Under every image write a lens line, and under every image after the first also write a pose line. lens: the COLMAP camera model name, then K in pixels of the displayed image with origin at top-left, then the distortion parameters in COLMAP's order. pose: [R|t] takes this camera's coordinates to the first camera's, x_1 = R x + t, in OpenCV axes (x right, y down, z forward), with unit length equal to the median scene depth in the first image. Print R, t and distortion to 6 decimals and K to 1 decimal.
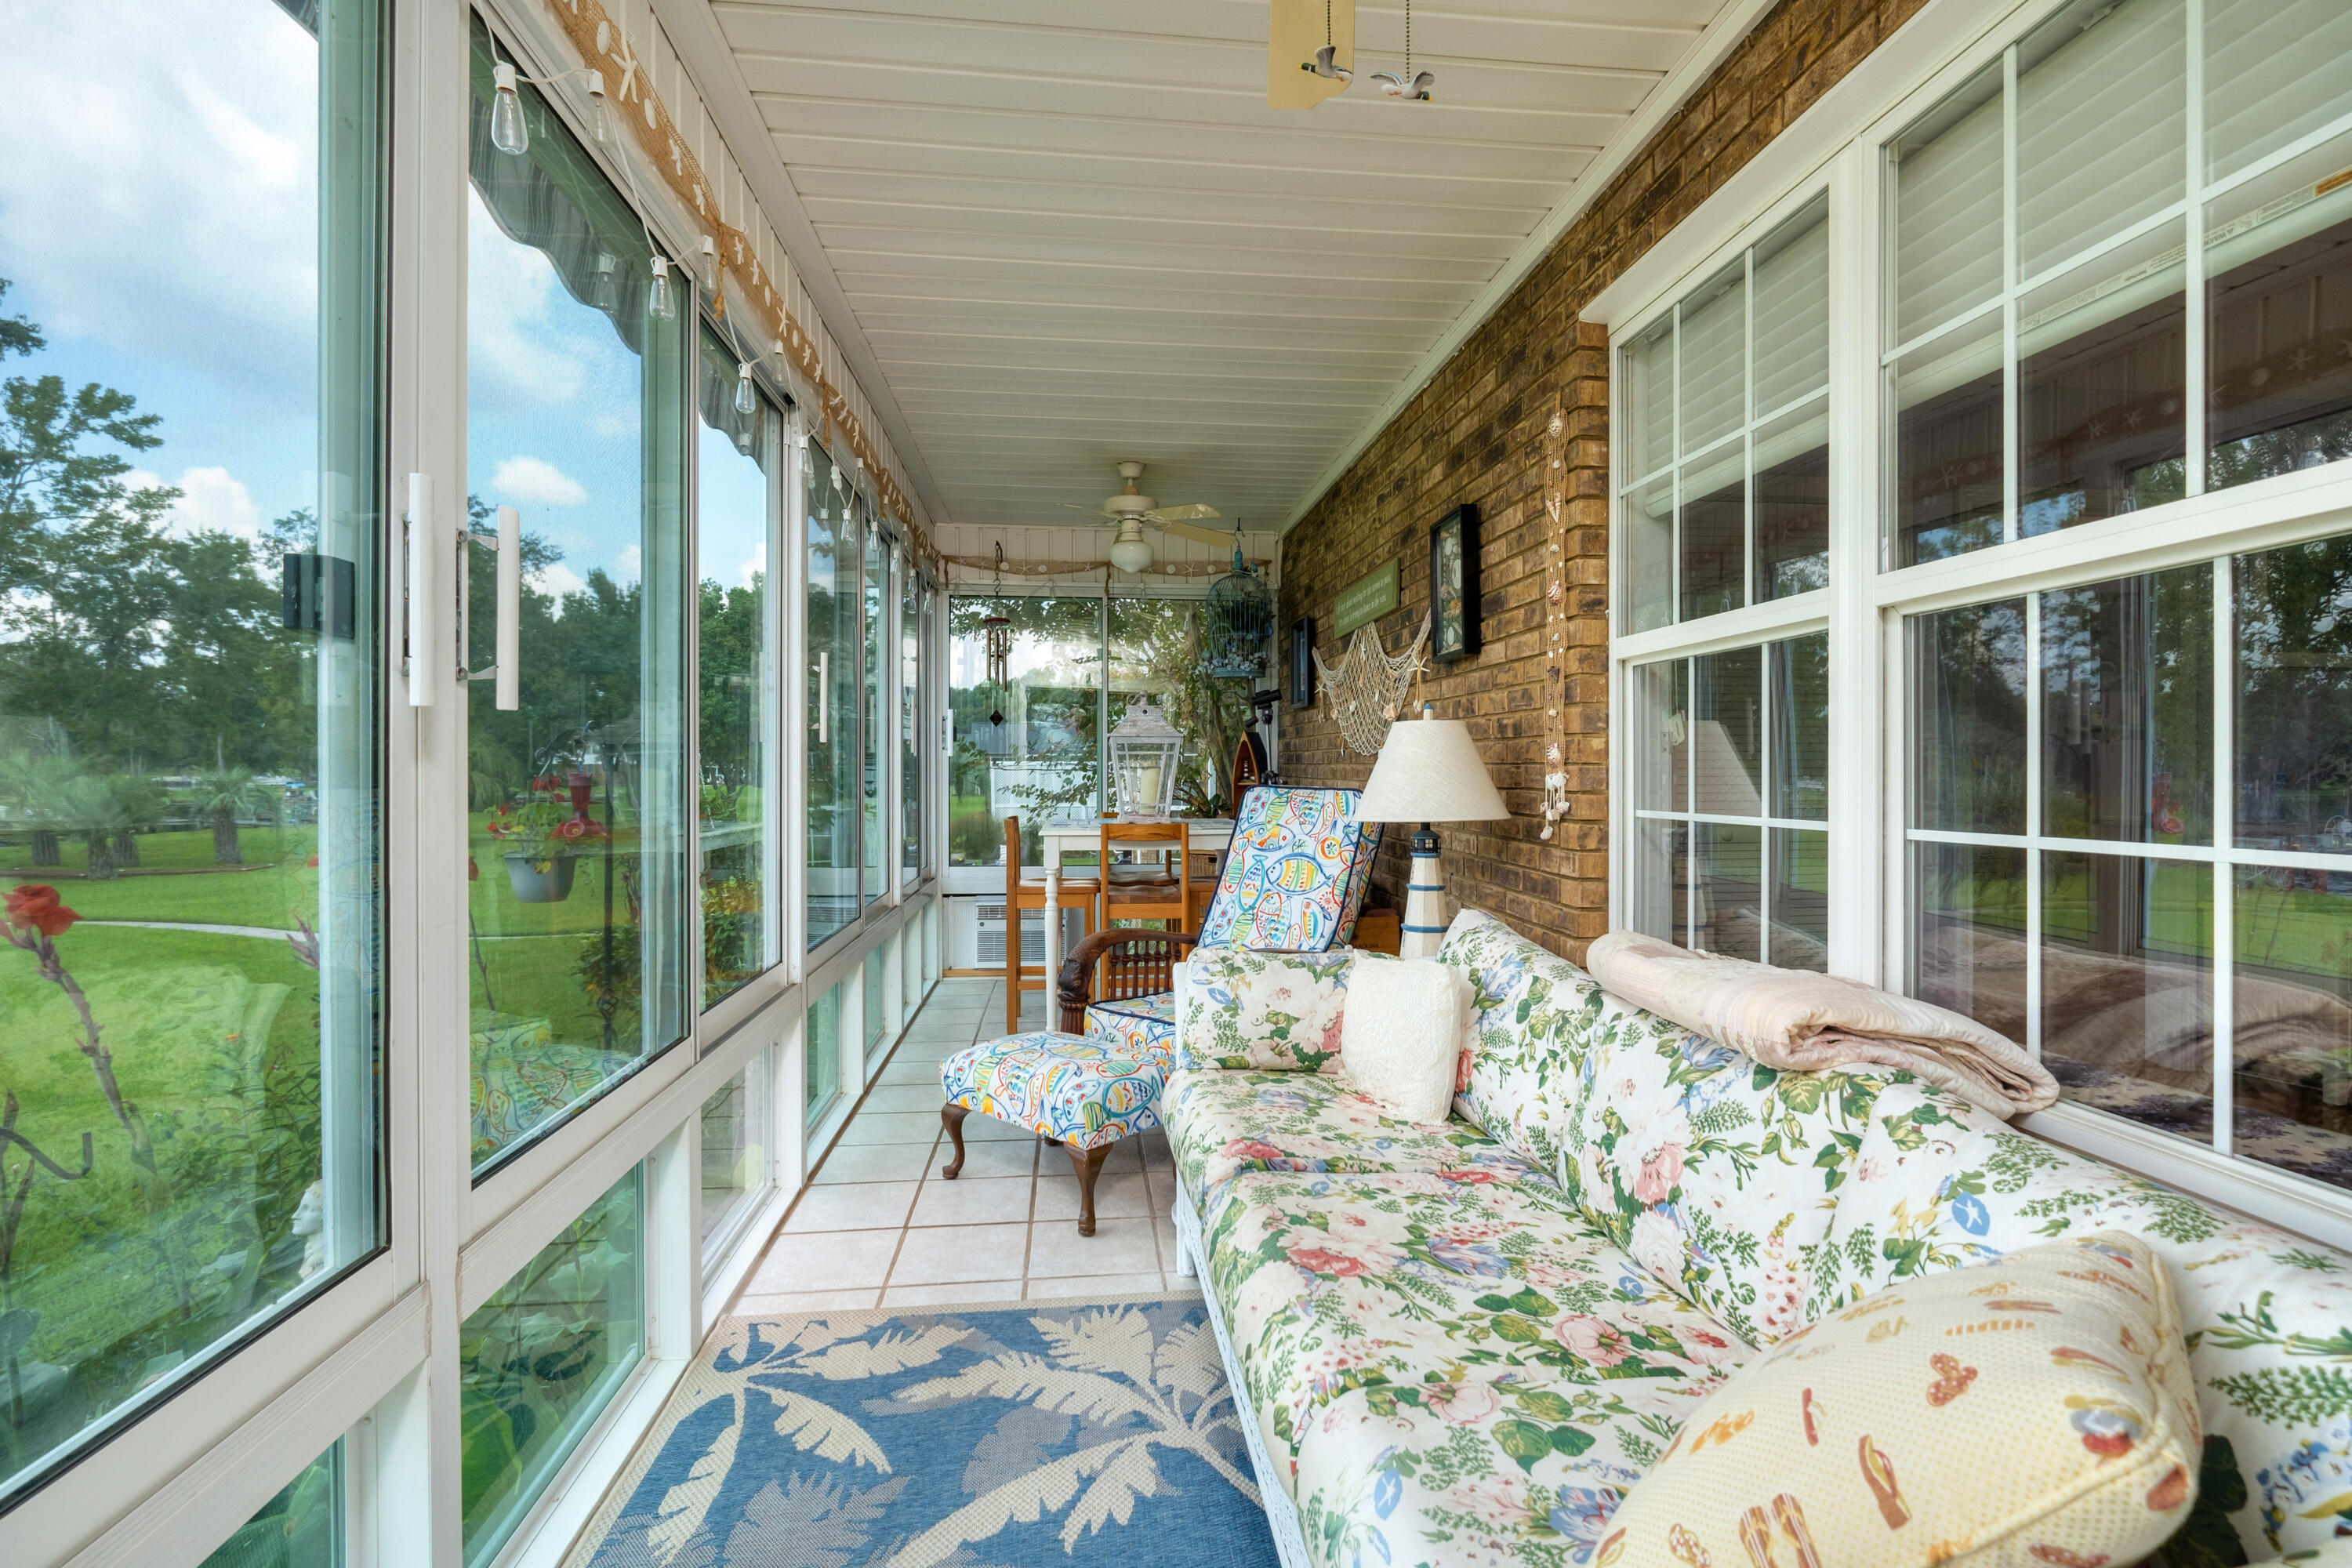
lens RADIAL K [[1083.0, 0, 1195.6], [0, 1083.0, 776.6], [0, 0, 1]] dist [-0.009475, 0.000508]
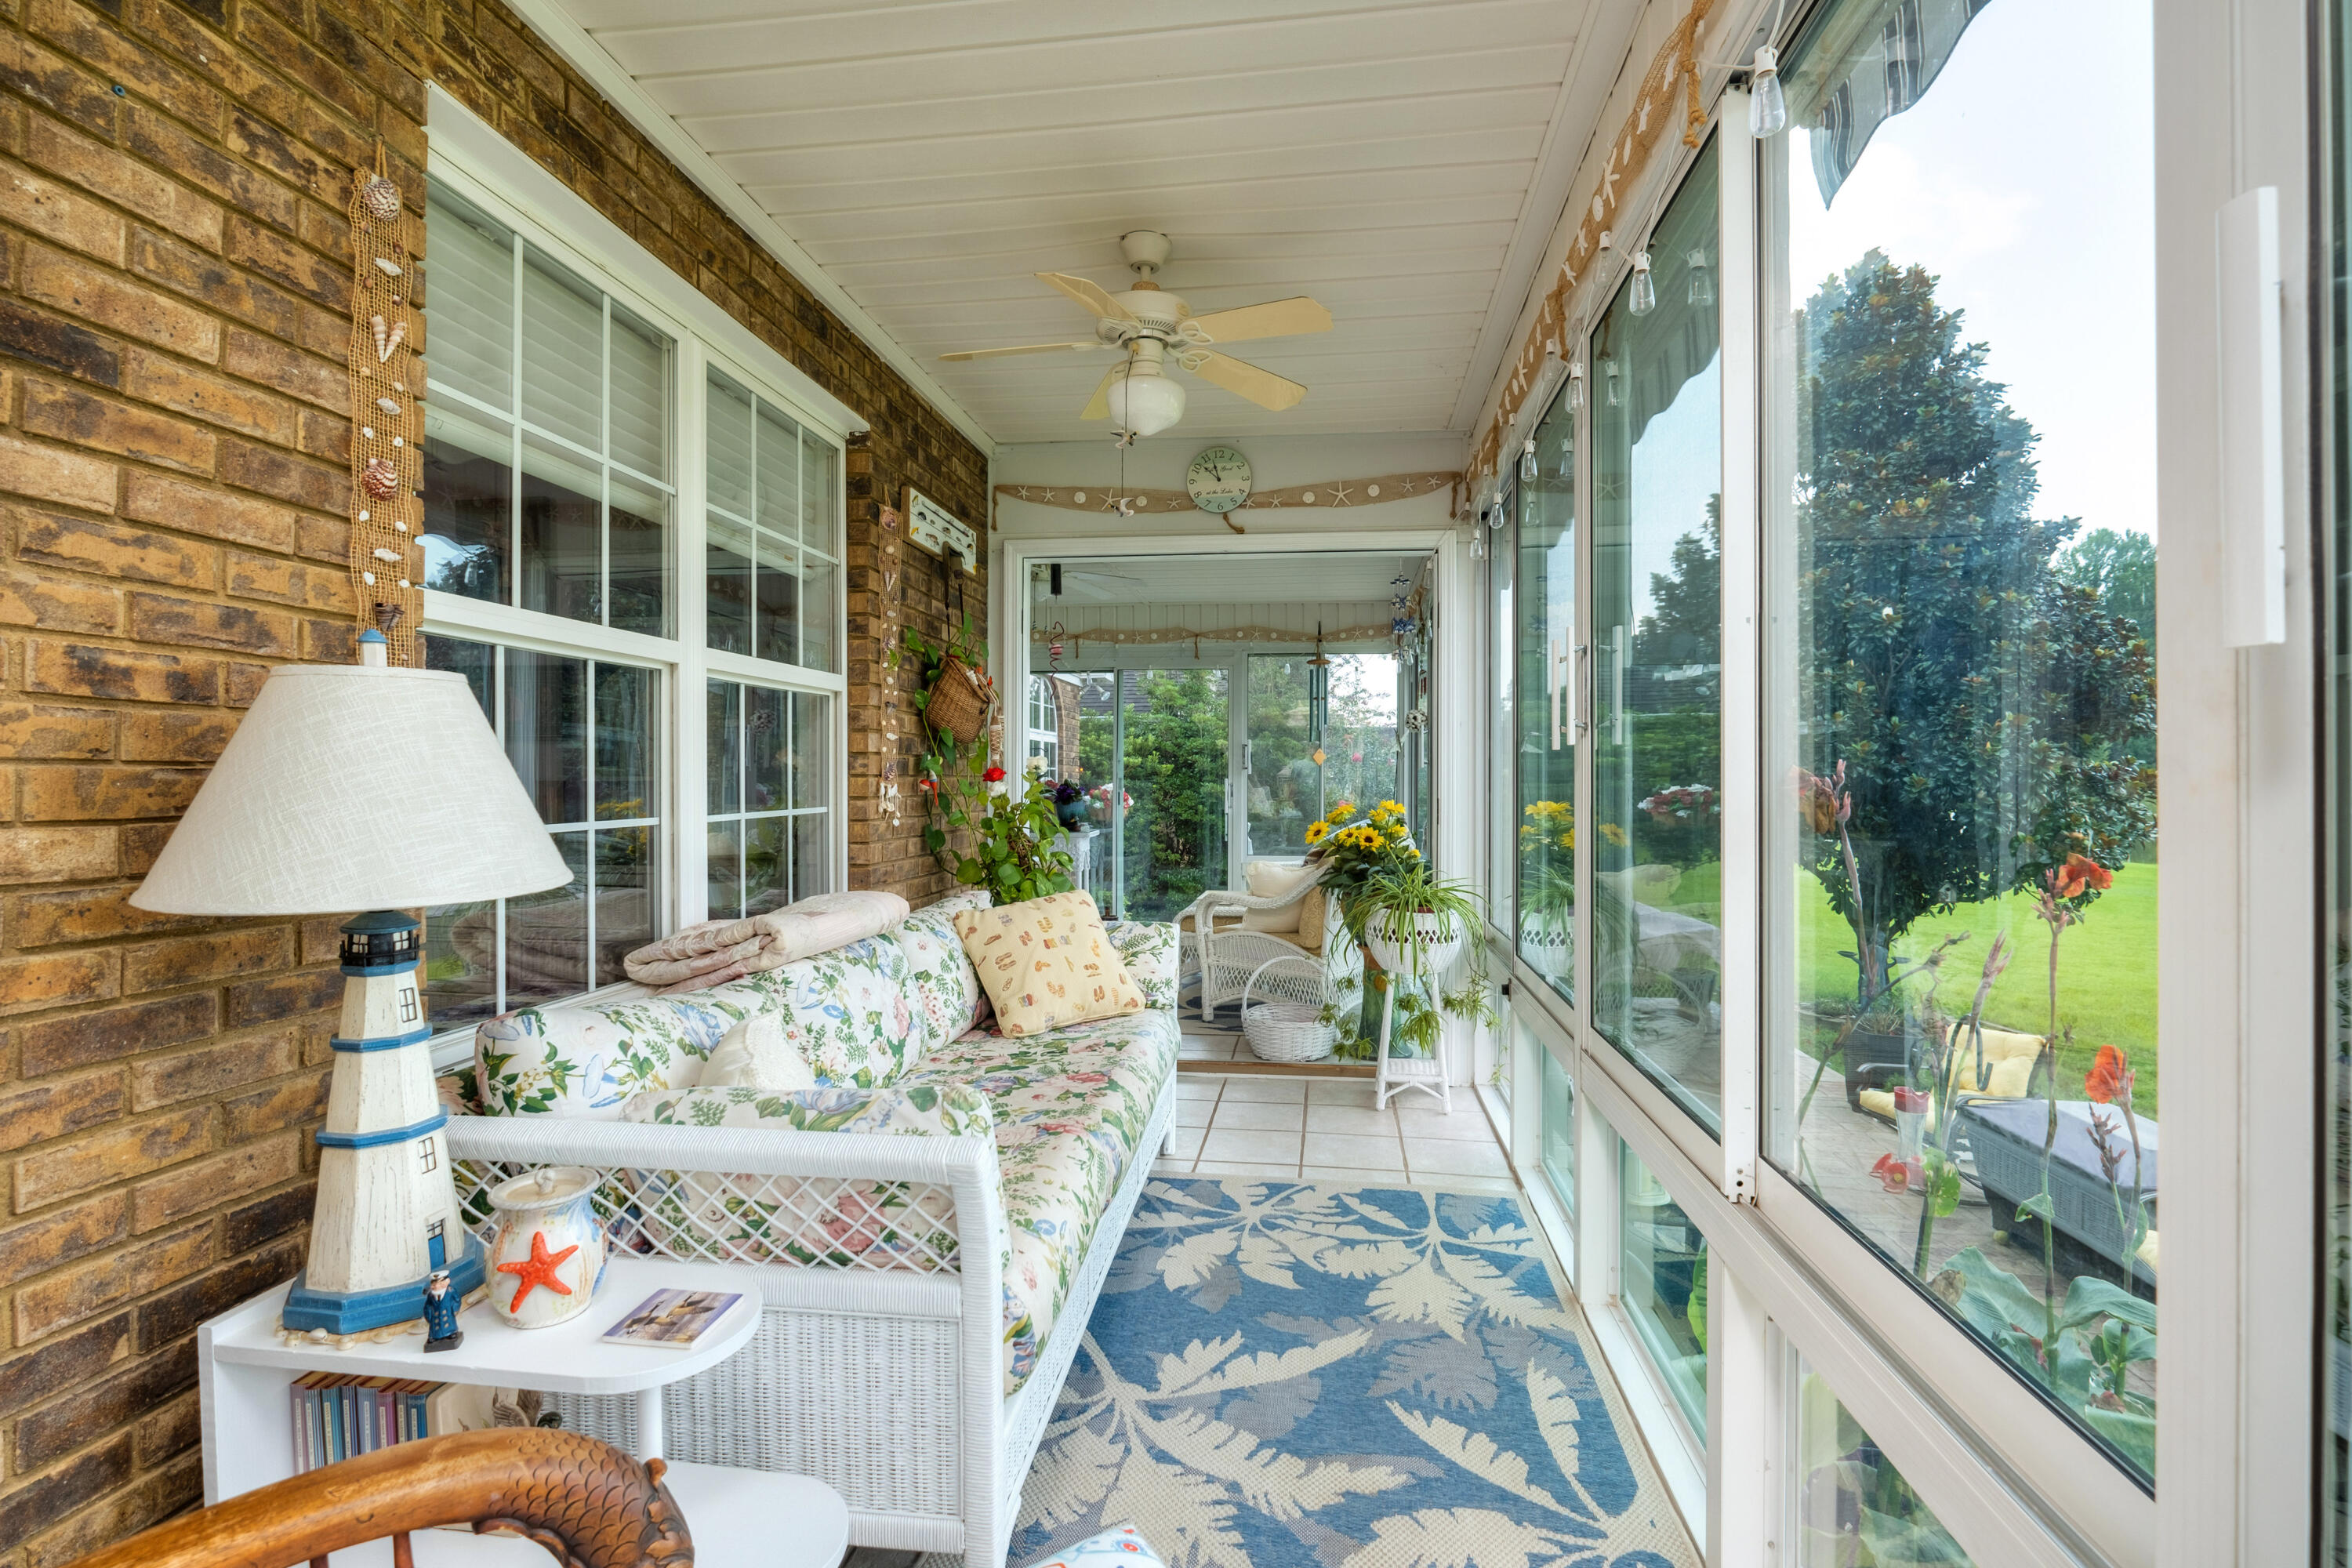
lens RADIAL K [[1083.0, 0, 1195.6], [0, 1083.0, 776.6], [0, 0, 1]] dist [-0.009475, 0.000508]
pose [[-0.973103, -0.002310, 0.230357, -0.331780], [-0.001831, 0.999996, 0.002293, -0.010671], [-0.230361, 0.001810, -0.973104, 2.046855]]
